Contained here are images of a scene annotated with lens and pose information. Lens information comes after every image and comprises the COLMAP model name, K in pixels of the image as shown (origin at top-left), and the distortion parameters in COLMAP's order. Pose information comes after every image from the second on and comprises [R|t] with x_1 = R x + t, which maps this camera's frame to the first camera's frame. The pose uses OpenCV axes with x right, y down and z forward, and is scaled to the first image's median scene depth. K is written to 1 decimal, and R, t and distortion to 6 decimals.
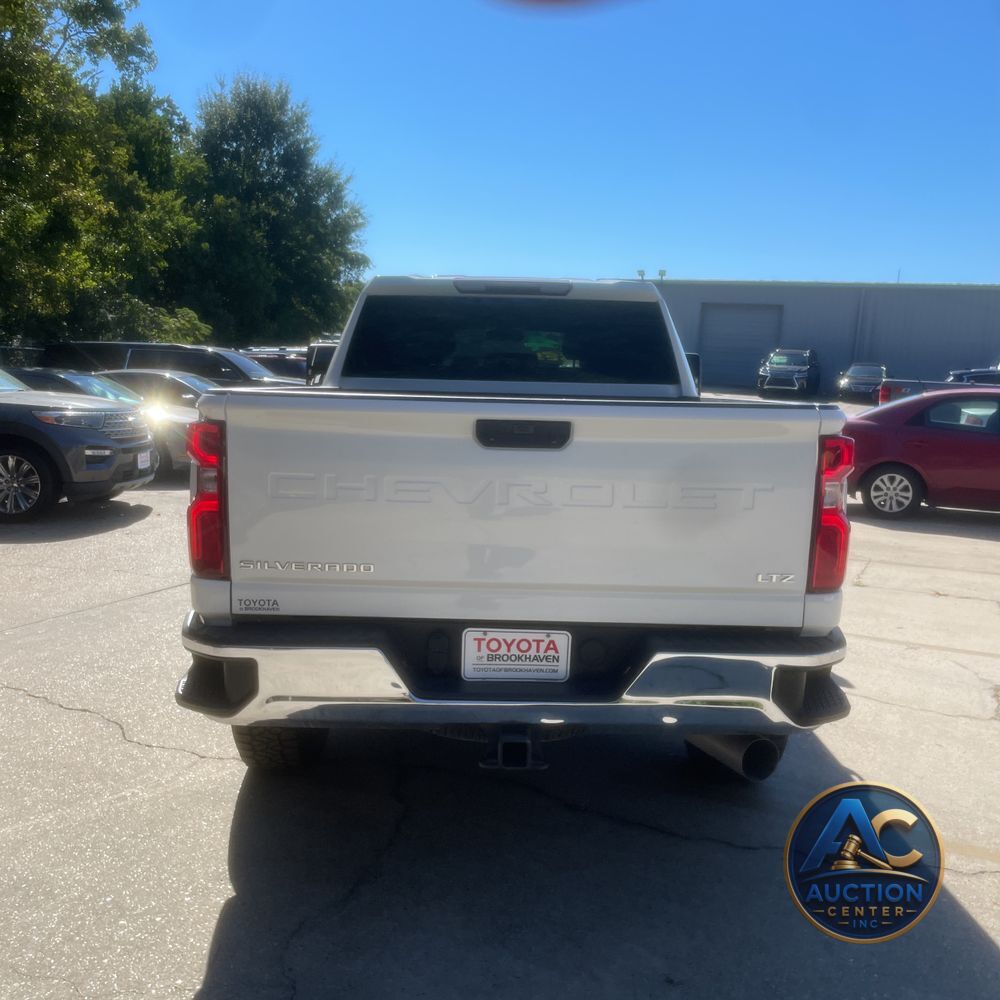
lens RADIAL K [[1022.1, 0, 505.7], [0, 1022.1, 508.0], [0, 0, 1]] dist [0.045286, 0.000000]
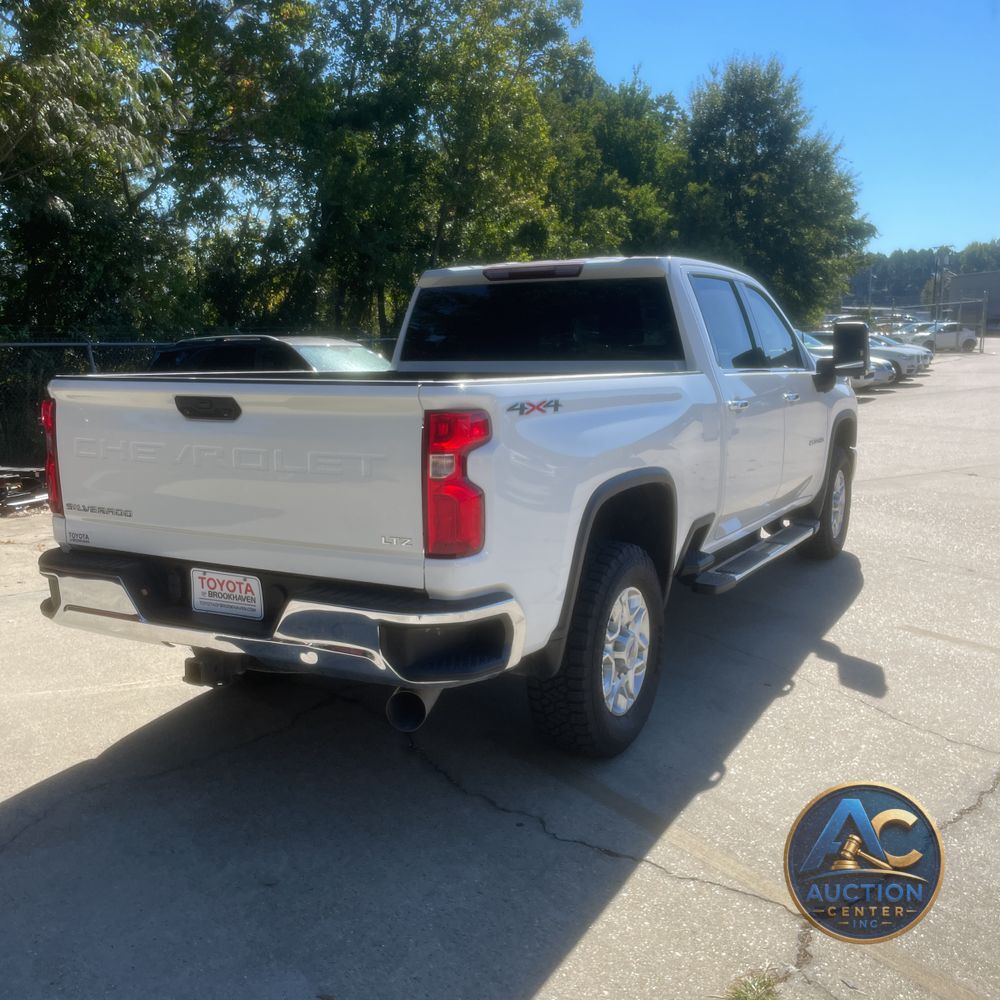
lens RADIAL K [[1022.1, 0, 501.8], [0, 1022.1, 492.7], [0, 0, 1]] dist [0.045286, 0.000000]
pose [[0.869559, 0.036672, -0.492466, 0.873866], [-0.034630, 0.999312, 0.013267, -0.001086], [0.492614, 0.005517, 0.870231, 0.114294]]
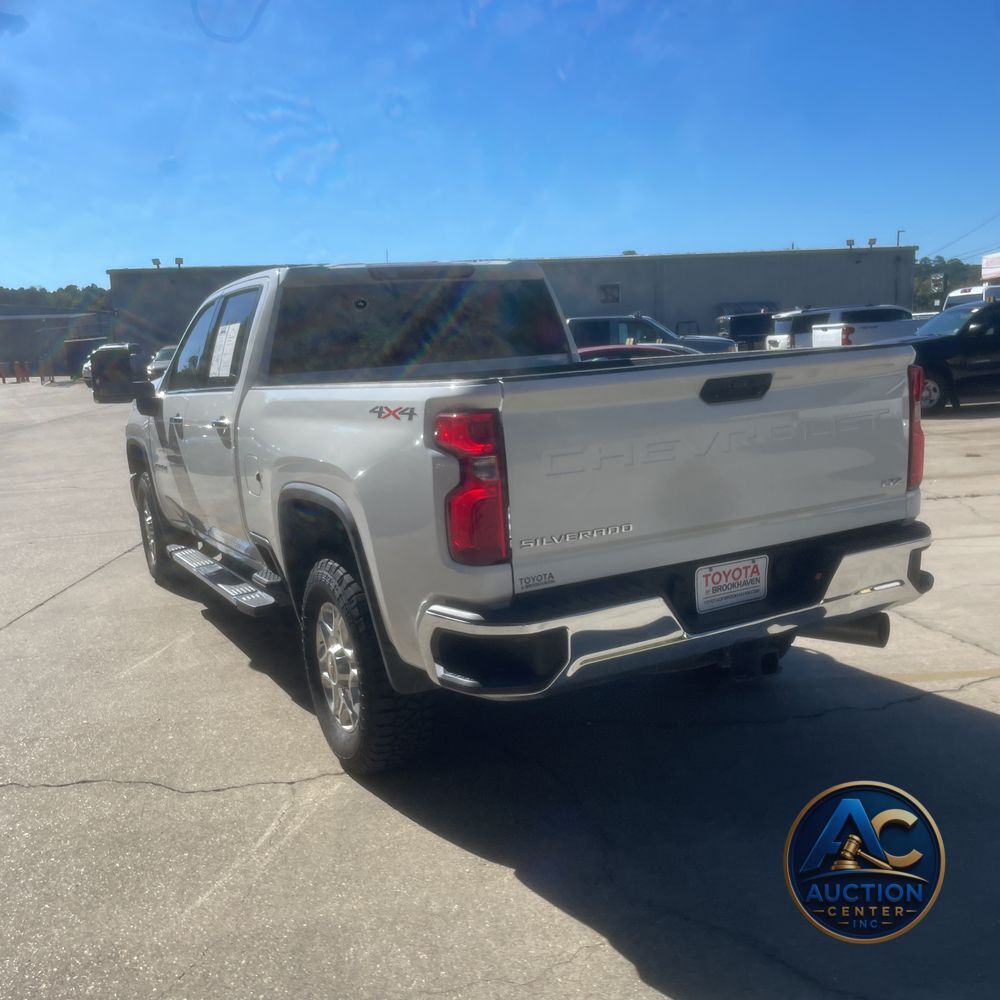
lens RADIAL K [[1022.1, 0, 504.1], [0, 1022.1, 502.6], [0, 0, 1]] dist [0.045286, 0.000000]
pose [[0.883723, -0.152167, 0.442581, -0.708747], [0.148260, 0.987985, 0.043649, -0.033567], [-0.443905, 0.027043, 0.895665, 0.081502]]
